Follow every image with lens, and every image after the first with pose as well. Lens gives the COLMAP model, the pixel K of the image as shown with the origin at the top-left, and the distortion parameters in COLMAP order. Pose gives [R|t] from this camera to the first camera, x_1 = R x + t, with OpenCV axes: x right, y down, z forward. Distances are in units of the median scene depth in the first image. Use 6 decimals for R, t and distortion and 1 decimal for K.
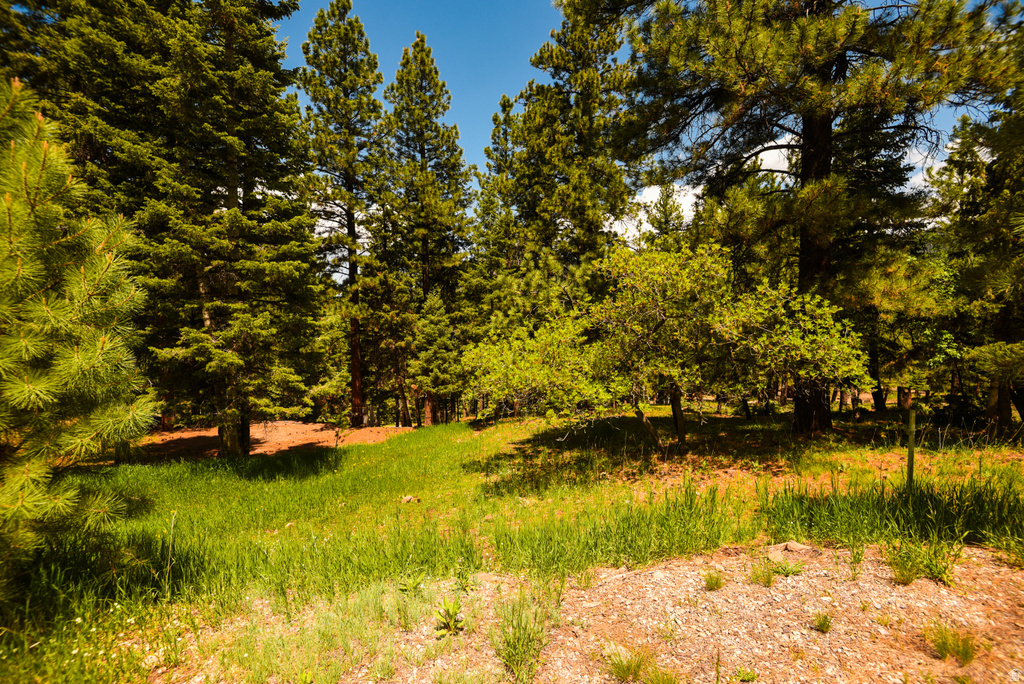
lens RADIAL K [[460.5, 0, 508.0], [0, 460.5, 339.4], [0, 0, 1]] dist [-0.030770, -0.000528]
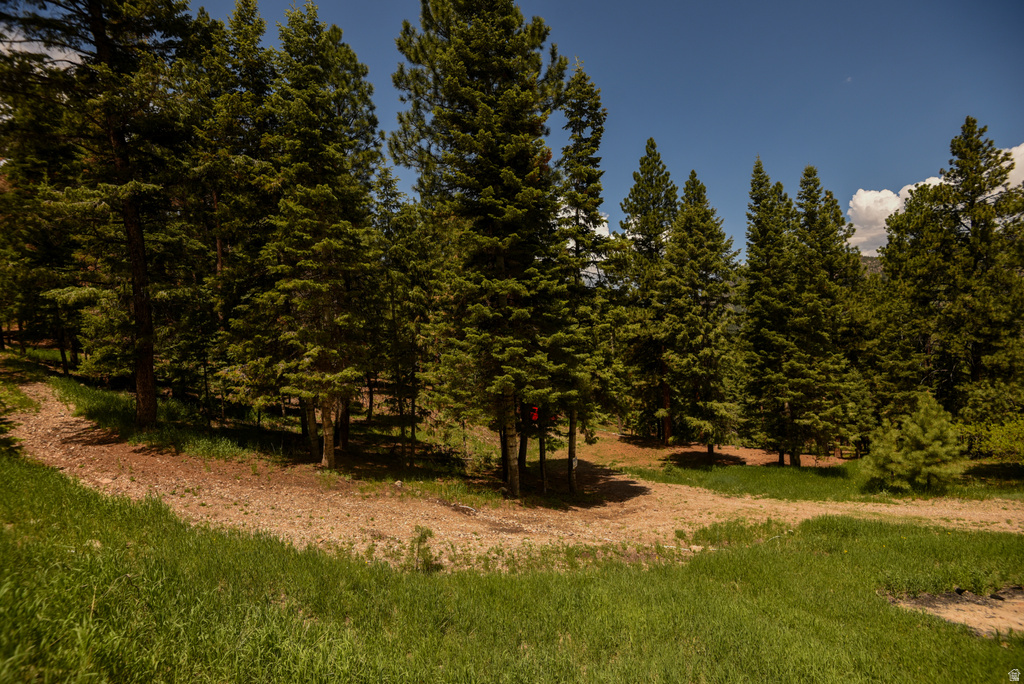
lens RADIAL K [[460.5, 0, 508.0], [0, 460.5, 339.4], [0, 0, 1]] dist [-0.030770, -0.000528]
pose [[0.848662, -0.028800, -0.528150, -0.354210], [0.007174, 0.999051, -0.042950, -0.148254], [0.528886, 0.032661, 0.848064, -0.894663]]
